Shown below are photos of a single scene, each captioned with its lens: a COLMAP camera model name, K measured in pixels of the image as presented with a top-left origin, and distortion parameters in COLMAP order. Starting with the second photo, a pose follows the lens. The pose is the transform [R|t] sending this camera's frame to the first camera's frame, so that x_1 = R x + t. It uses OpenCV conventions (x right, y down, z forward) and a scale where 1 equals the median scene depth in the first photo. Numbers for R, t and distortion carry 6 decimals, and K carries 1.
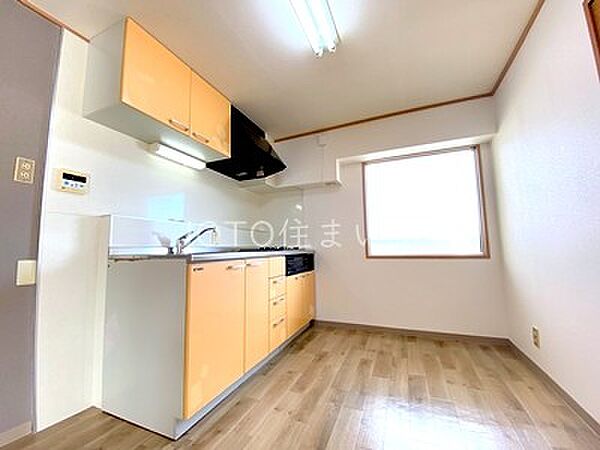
lens RADIAL K [[243.4, 0, 300.0], [0, 243.4, 225.0], [0, 0, 1]] dist [0.024256, -0.024414]
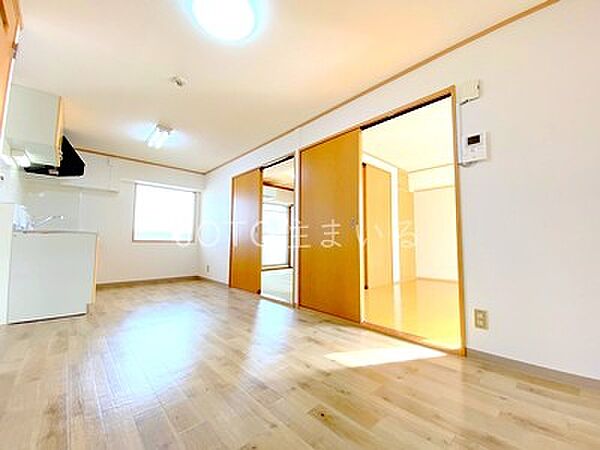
lens RADIAL K [[243.4, 0, 300.0], [0, 243.4, 225.0], [0, 0, 1]] dist [0.024256, -0.024414]
pose [[0.407095, 0.094931, 0.908439, -0.895942], [-0.100857, 0.993174, -0.058589, 0.007846], [-0.907800, -0.067771, 0.413891, -0.817070]]
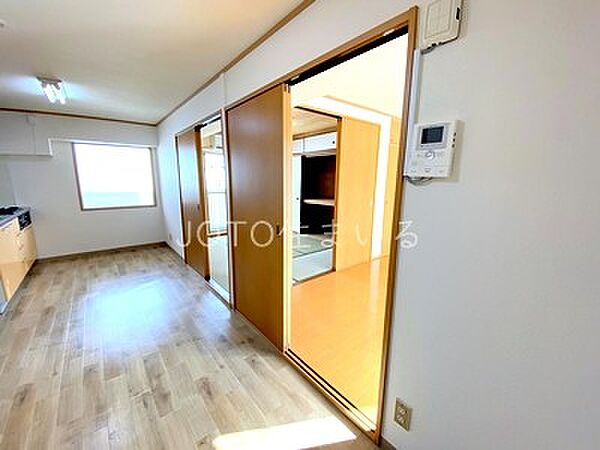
lens RADIAL K [[243.4, 0, 300.0], [0, 243.4, 225.0], [0, 0, 1]] dist [0.024256, -0.024414]
pose [[0.464250, -0.139172, 0.874702, -0.489439], [-0.101981, 0.972610, 0.208877, -0.261257], [-0.879813, -0.186175, 0.437341, -0.978431]]
